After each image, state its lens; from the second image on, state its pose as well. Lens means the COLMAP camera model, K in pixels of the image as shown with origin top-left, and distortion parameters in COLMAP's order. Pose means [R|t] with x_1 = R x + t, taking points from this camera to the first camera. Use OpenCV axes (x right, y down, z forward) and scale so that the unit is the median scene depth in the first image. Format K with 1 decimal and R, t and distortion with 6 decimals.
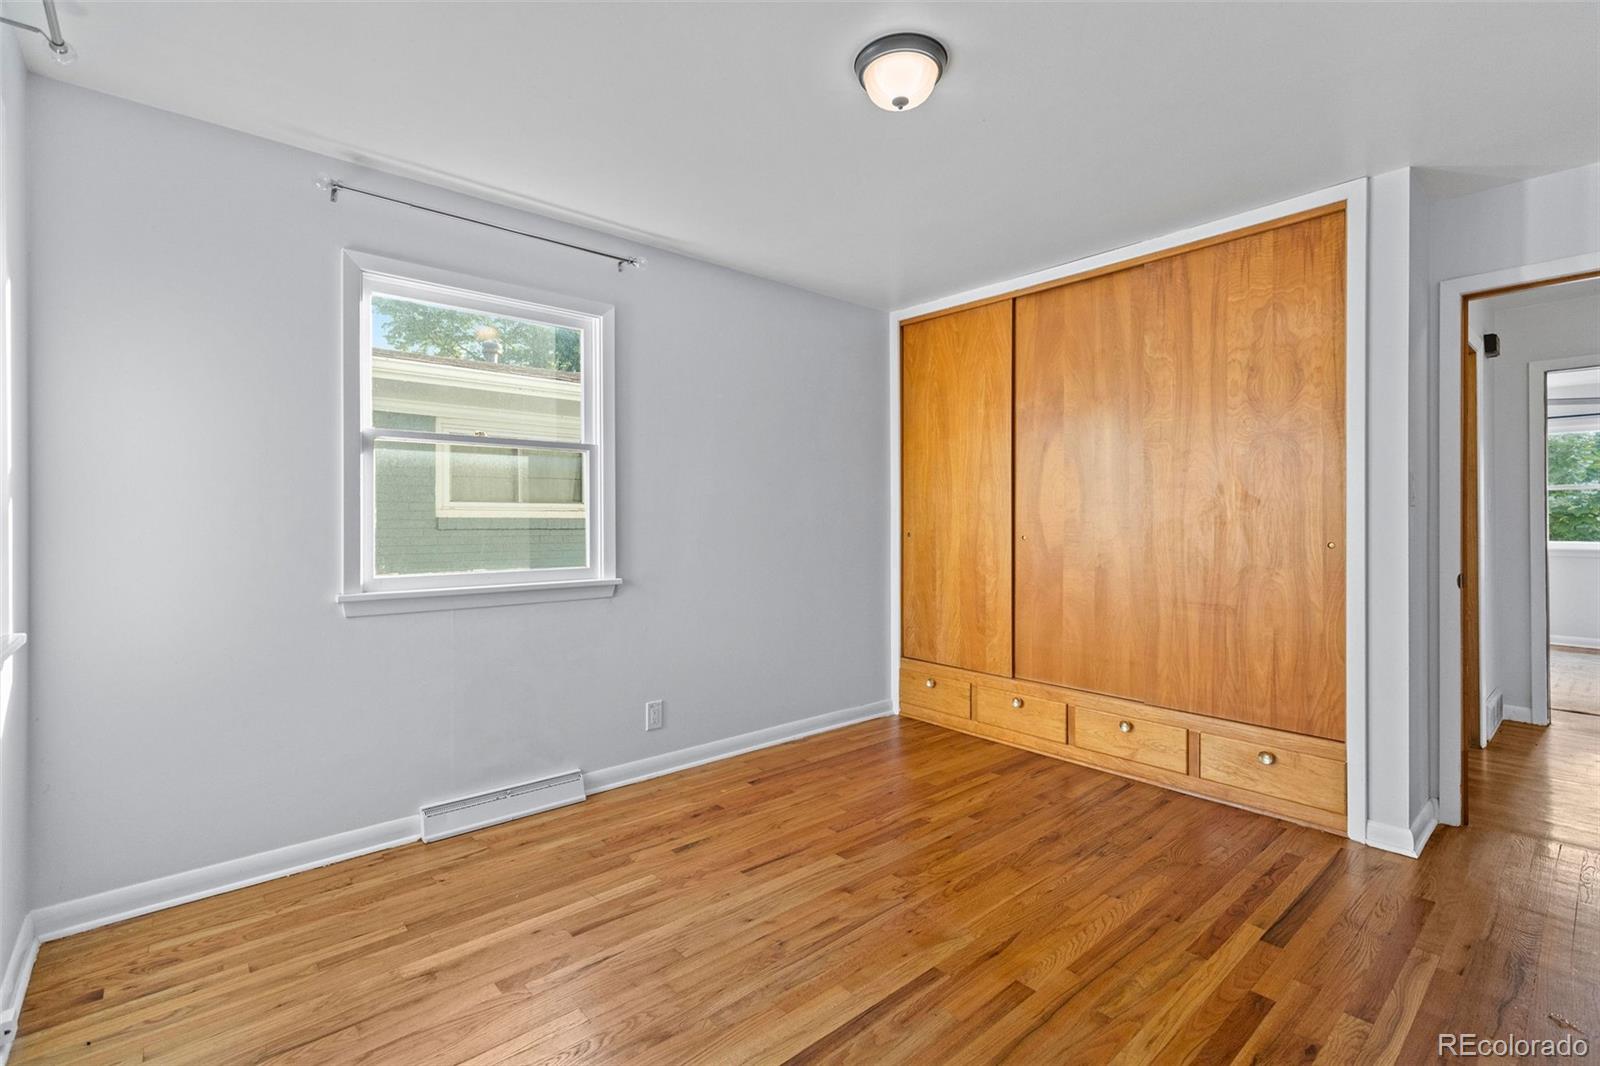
lens RADIAL K [[728.8, 0, 798.7], [0, 728.8, 528.9], [0, 0, 1]] dist [0.009112, -0.000869]
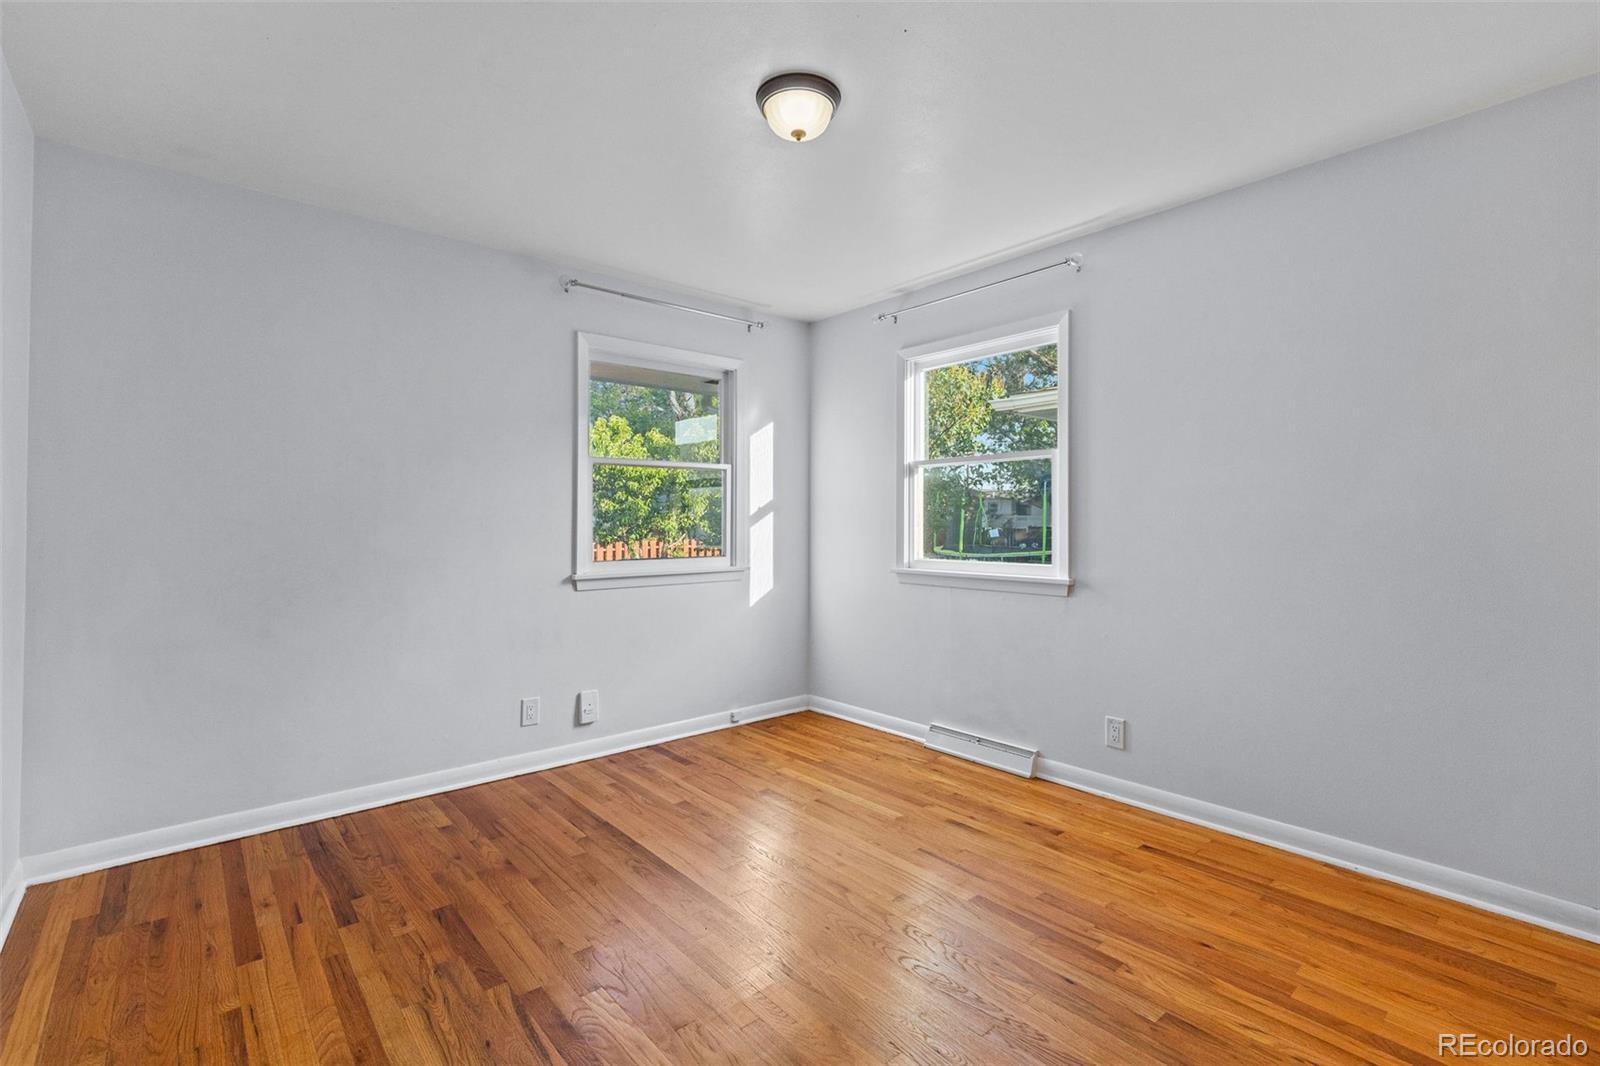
lens RADIAL K [[728.8, 0, 796.2], [0, 728.8, 520.9], [0, 0, 1]] dist [0.009112, -0.000869]
pose [[-0.016575, -0.002096, -0.999860, 0.820232], [-0.012903, 0.999915, -0.001882, -0.005272], [0.999779, 0.012870, -0.016601, 0.683586]]
